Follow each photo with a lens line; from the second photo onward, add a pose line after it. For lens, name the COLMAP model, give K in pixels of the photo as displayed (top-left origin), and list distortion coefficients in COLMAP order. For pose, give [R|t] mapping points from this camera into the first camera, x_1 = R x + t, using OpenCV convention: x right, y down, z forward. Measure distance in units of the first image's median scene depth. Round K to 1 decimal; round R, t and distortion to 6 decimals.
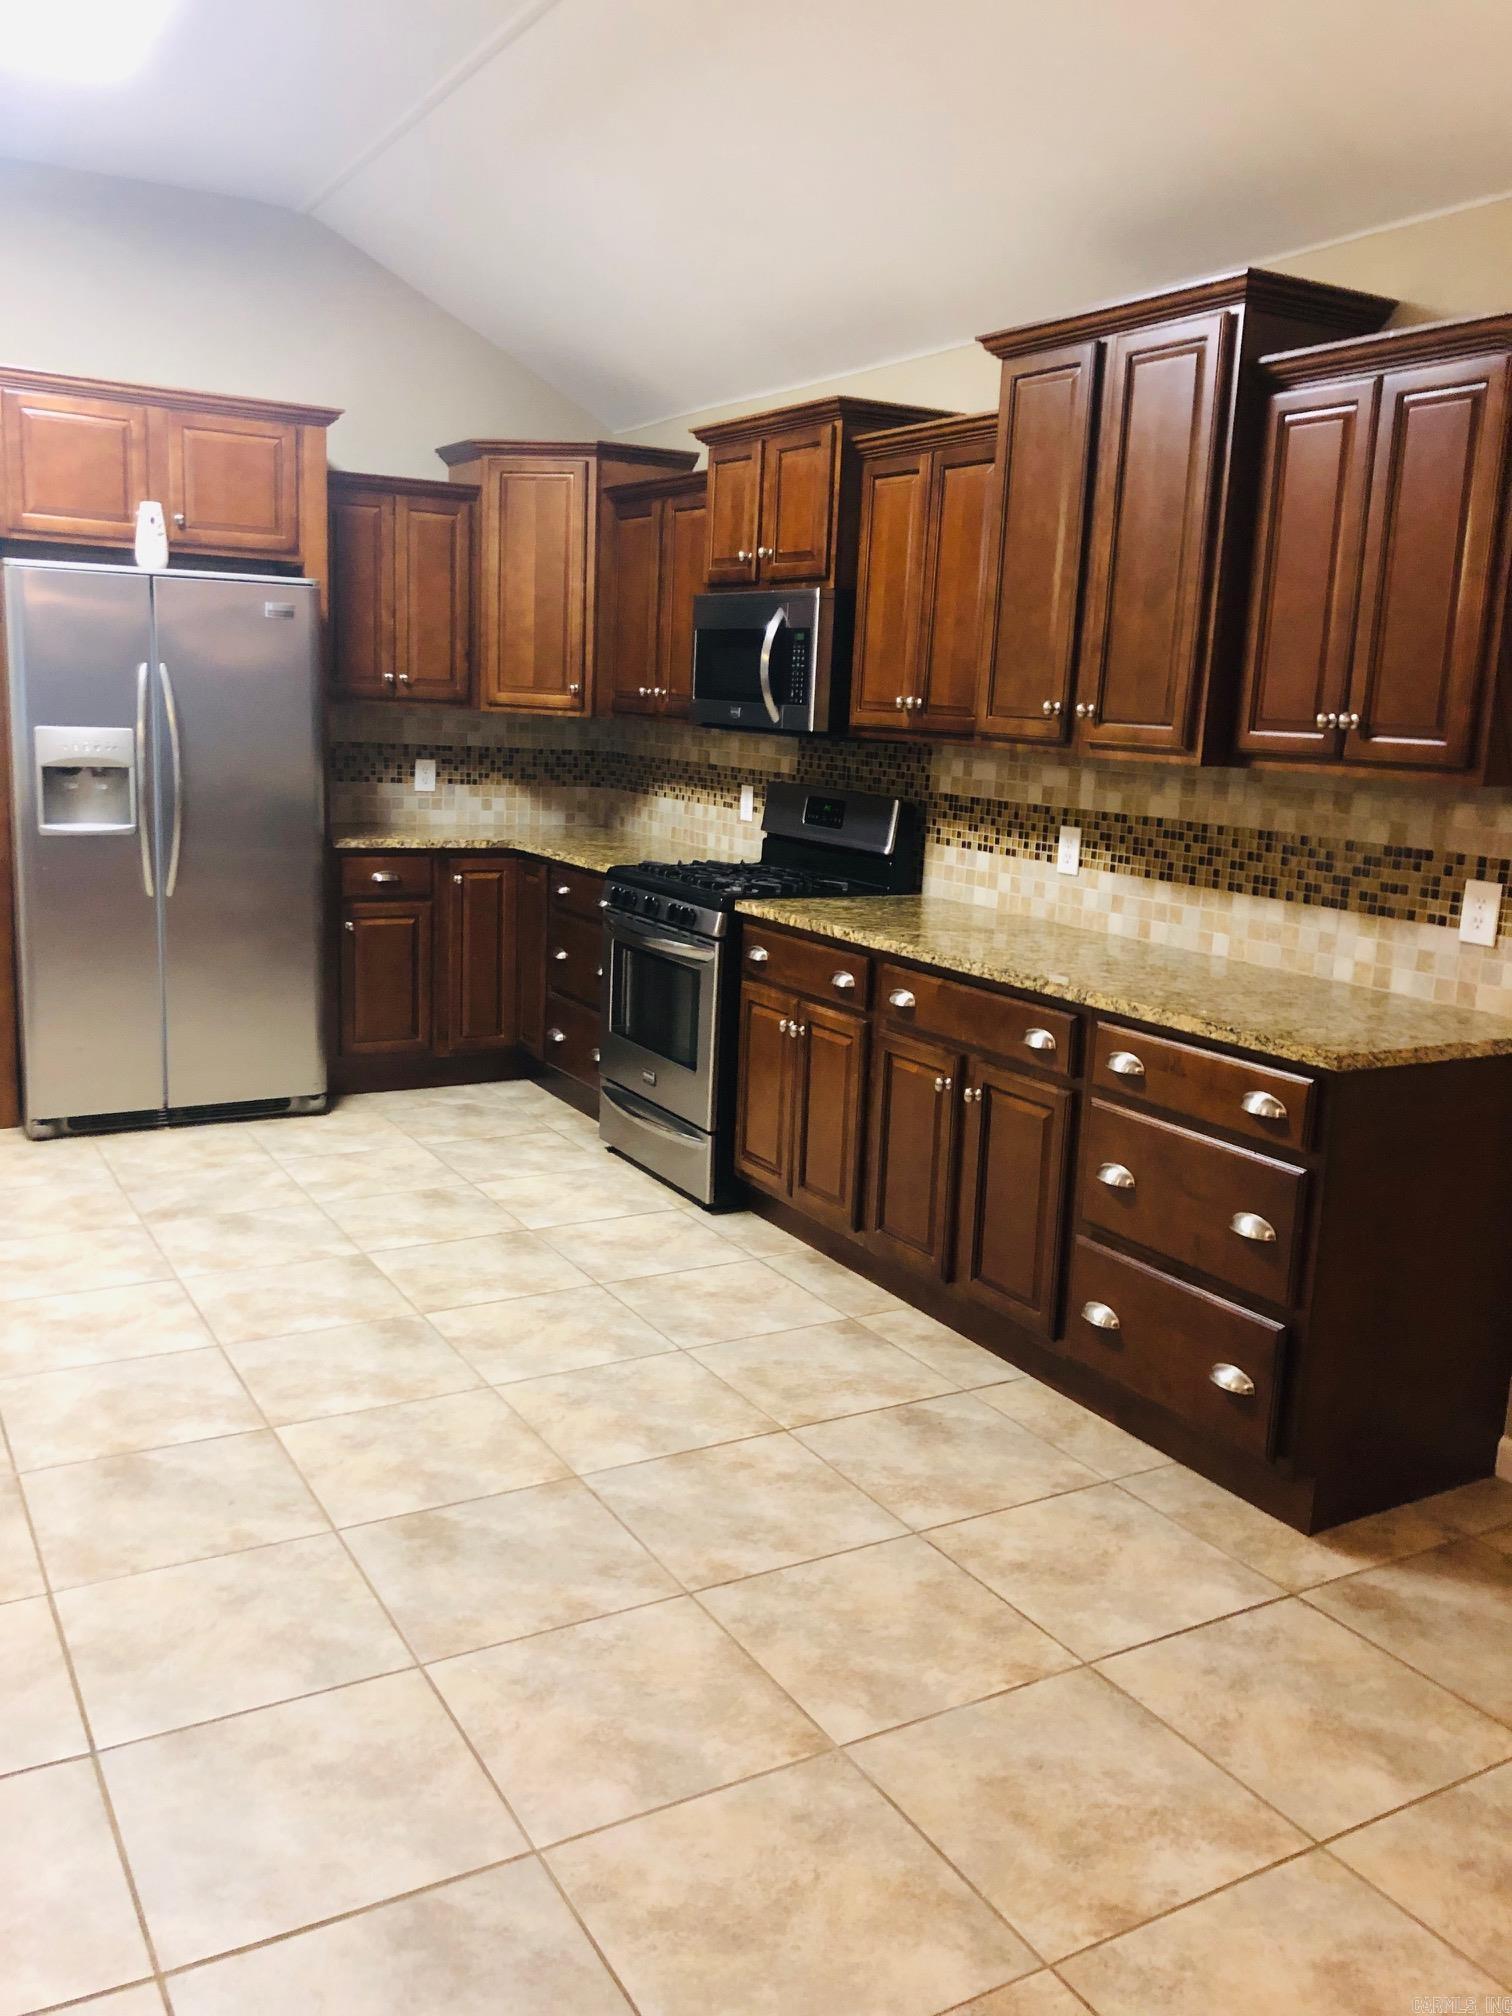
lens RADIAL K [[1635.7, 0, 760.9], [0, 1635.7, 977.6], [0, 0, 1]] dist [0.075728, -0.098714]
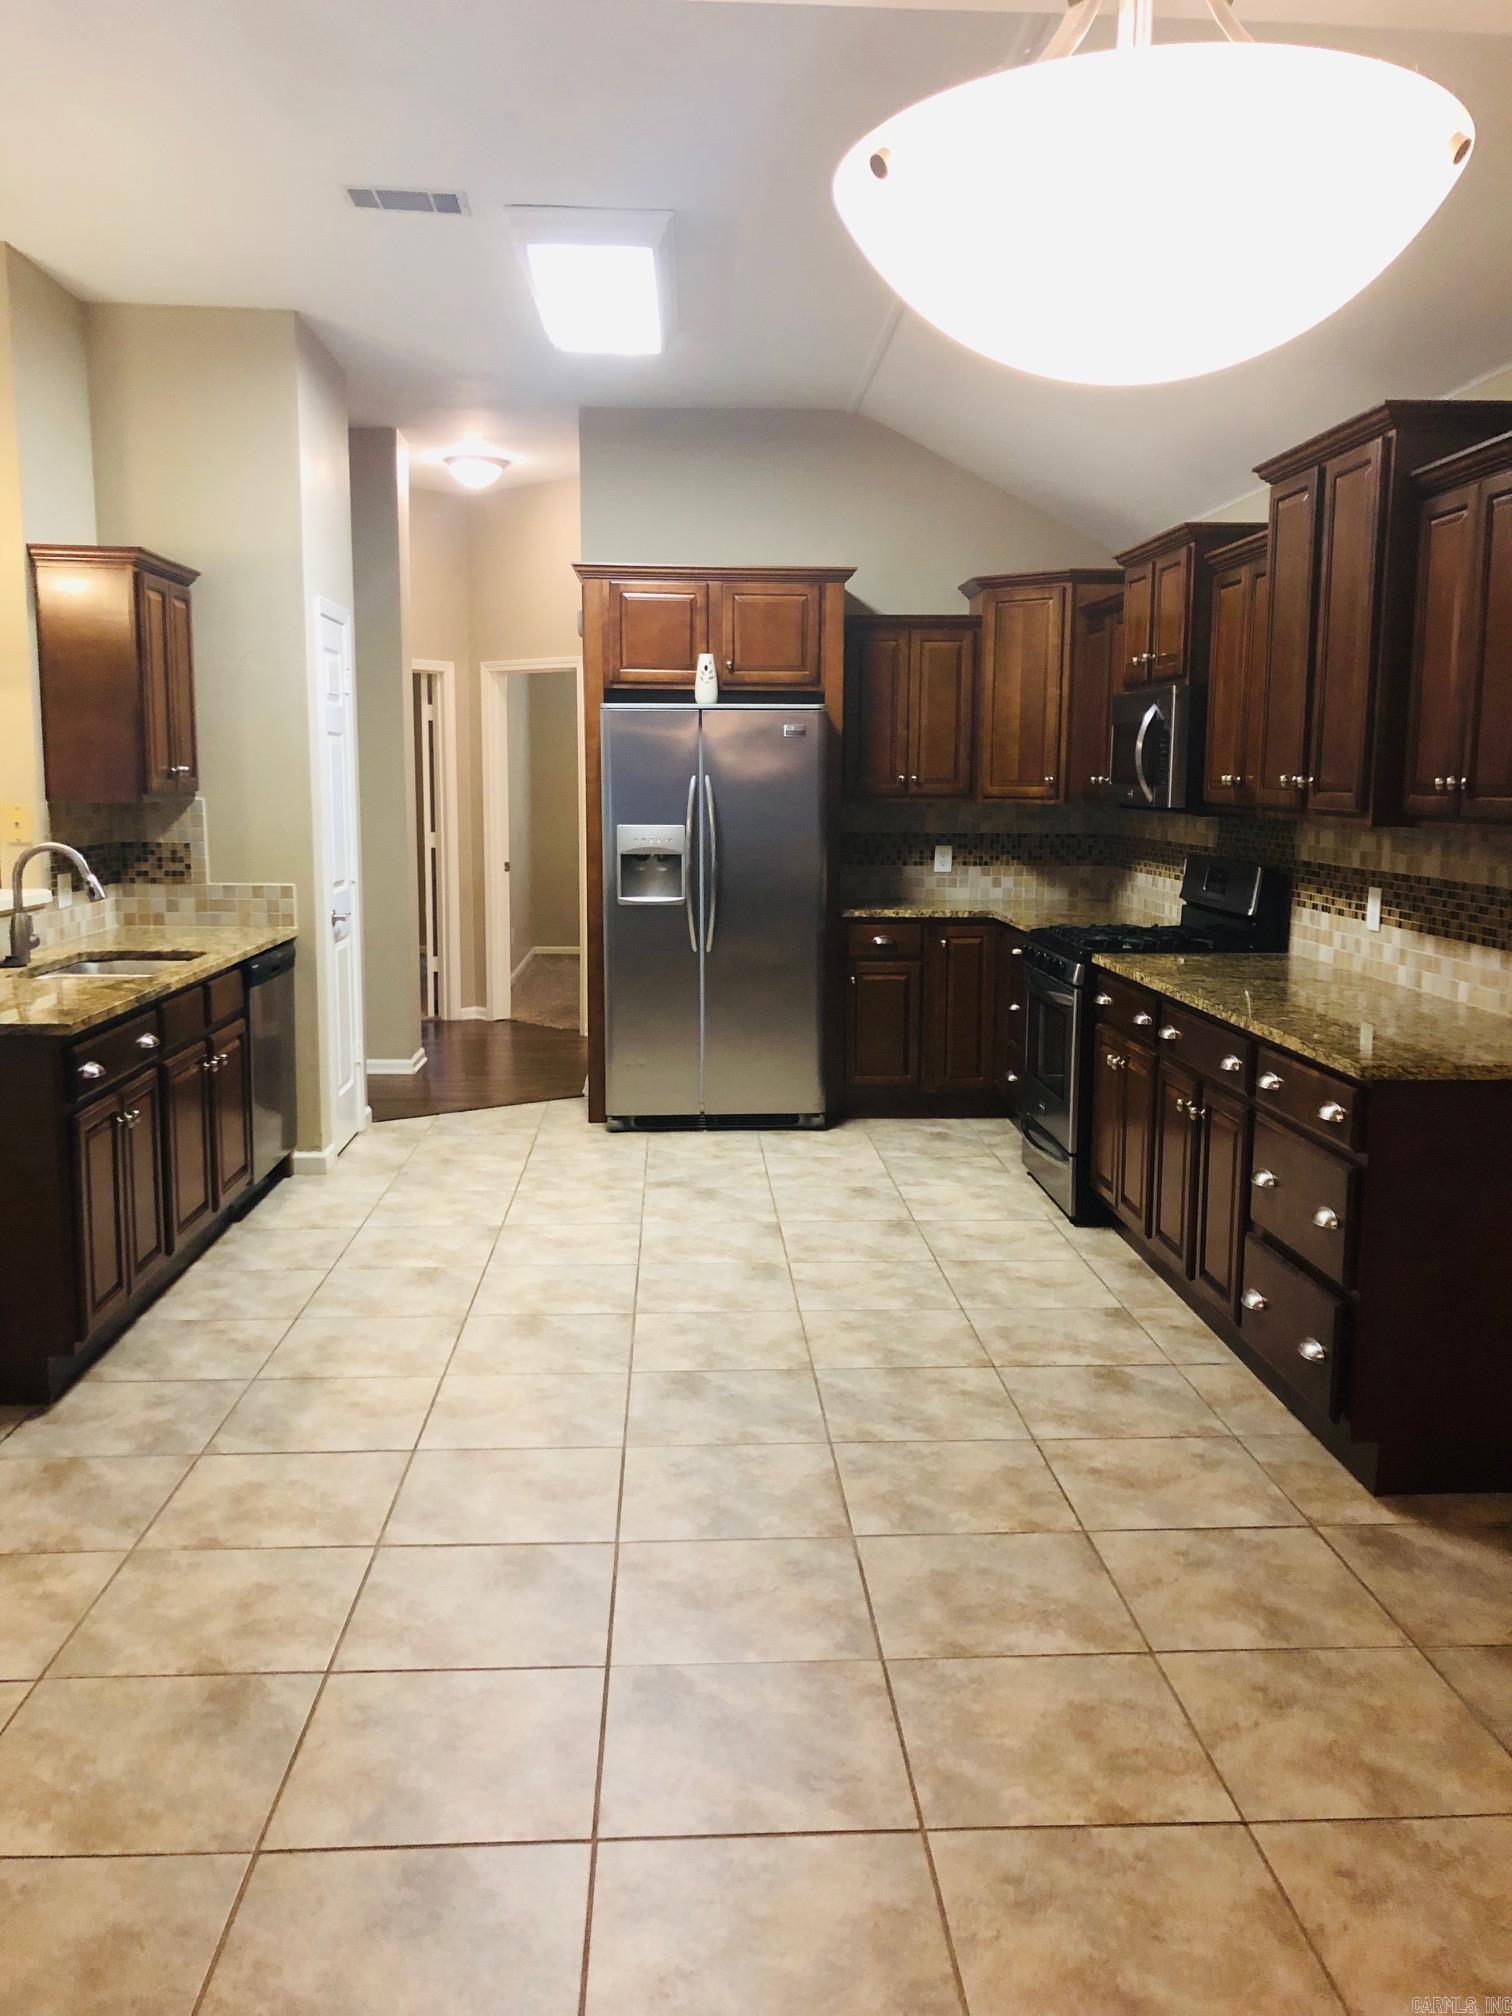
lens RADIAL K [[1635.7, 0, 760.9], [0, 1635.7, 977.6], [0, 0, 1]] dist [0.075728, -0.098714]
pose [[0.889685, 0.016960, -0.456260, 0.370417], [-0.044119, 0.997827, -0.048938, 0.044772], [0.454438, 0.063670, 0.888500, -0.177186]]
